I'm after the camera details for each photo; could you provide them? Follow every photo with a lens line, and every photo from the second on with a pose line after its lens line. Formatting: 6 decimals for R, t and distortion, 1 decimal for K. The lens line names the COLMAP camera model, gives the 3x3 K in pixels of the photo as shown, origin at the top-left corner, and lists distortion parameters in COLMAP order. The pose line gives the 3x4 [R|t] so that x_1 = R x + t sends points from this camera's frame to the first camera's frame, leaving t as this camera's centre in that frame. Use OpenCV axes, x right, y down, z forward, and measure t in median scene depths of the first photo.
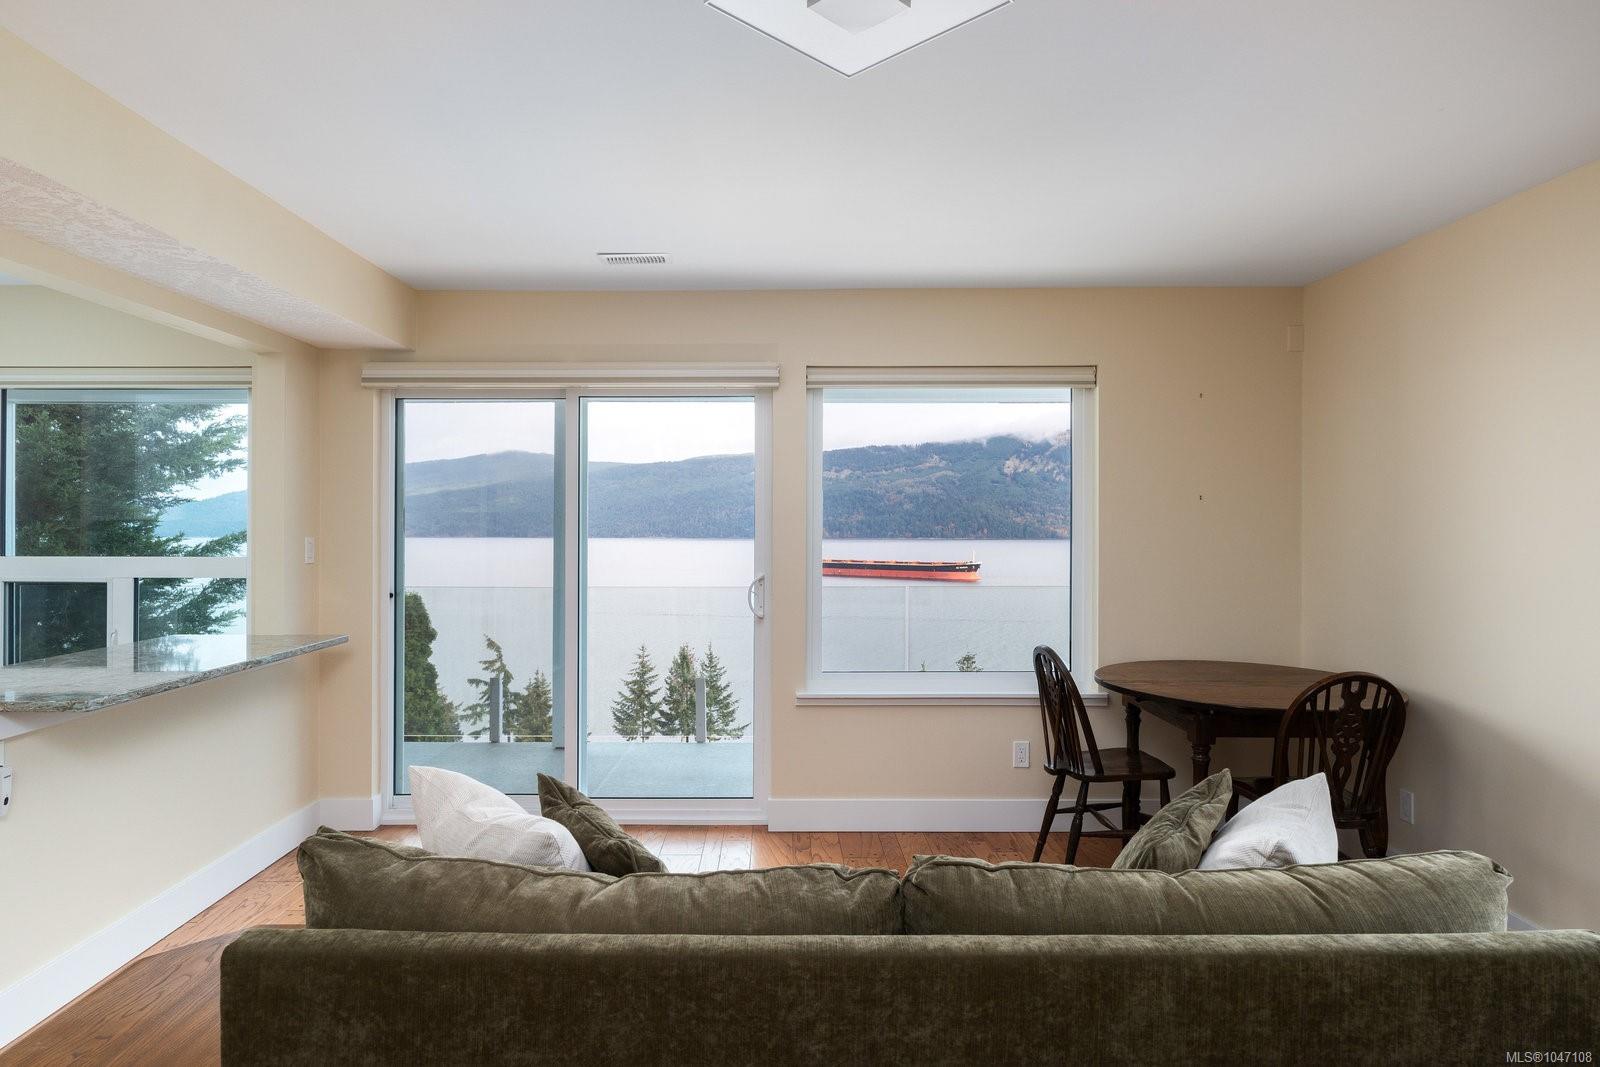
lens RADIAL K [[912.8, 0, 799.1], [0, 912.8, 527.0], [0, 0, 1]] dist [-0.000609, 0.001828]
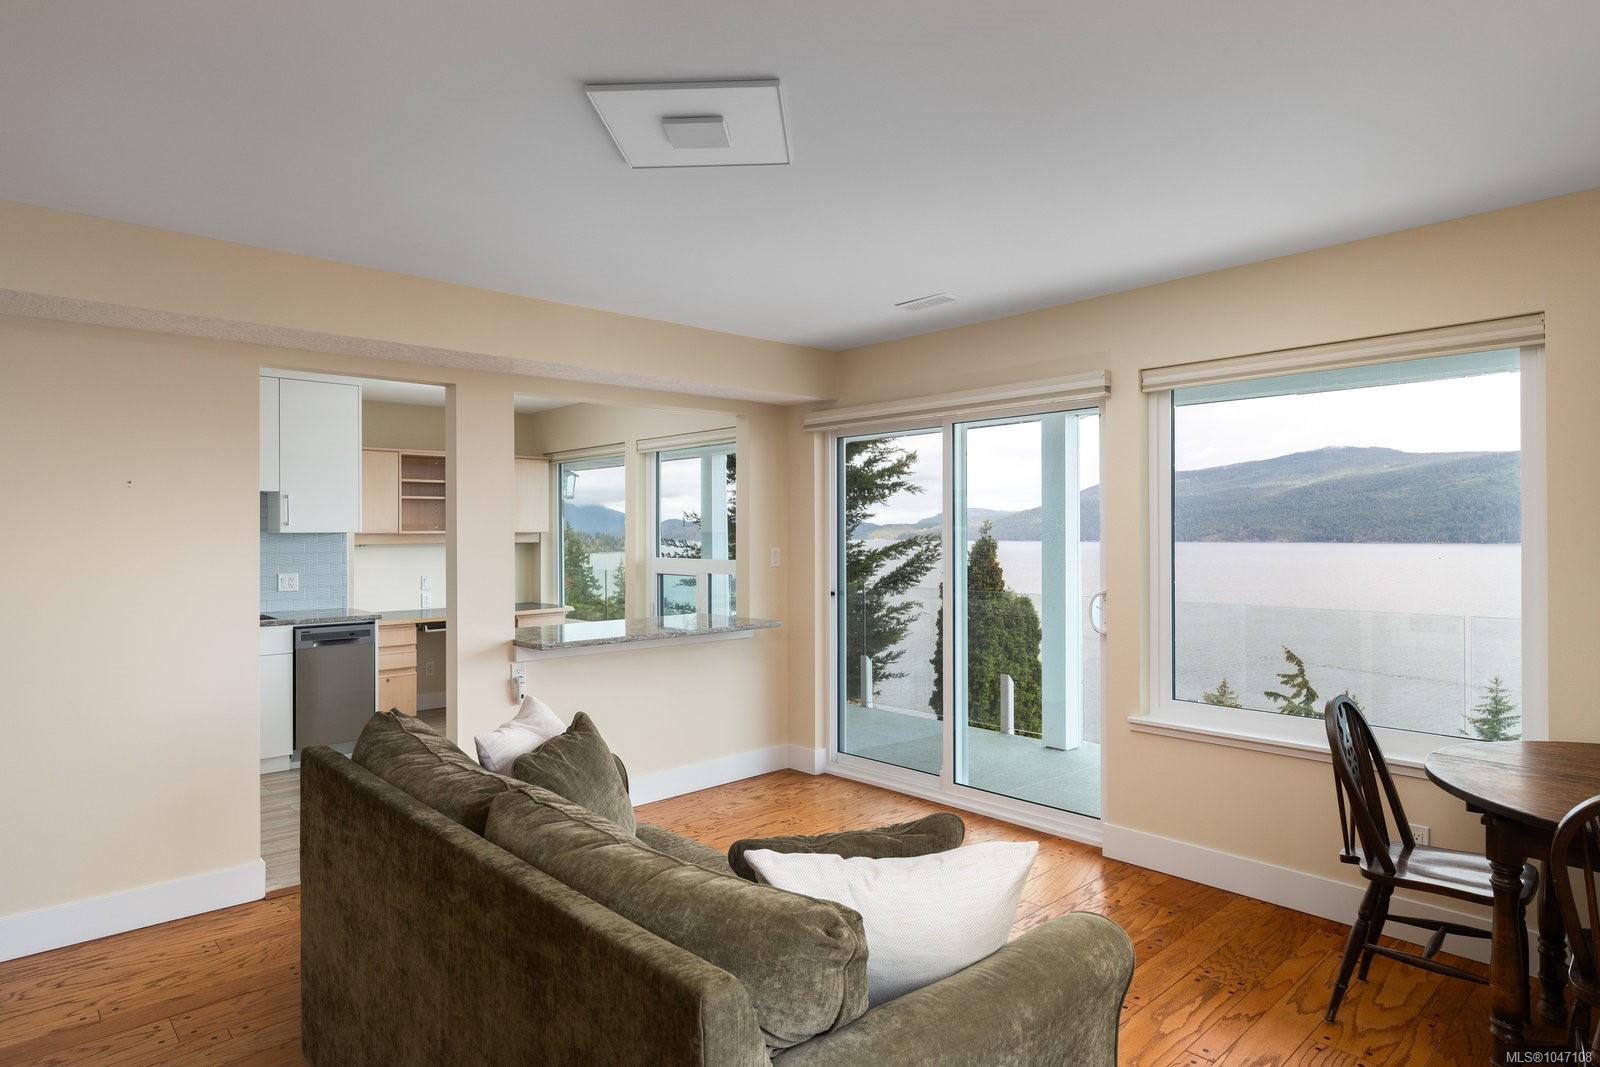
lens RADIAL K [[912.8, 0, 801.6], [0, 912.8, 531.4], [0, 0, 1]] dist [-0.000609, 0.001828]
pose [[0.681951, -0.003543, -0.731389, 0.442916], [0.003573, 0.999992, -0.001513, -0.010074], [0.731389, -0.001581, 0.681959, 0.103794]]
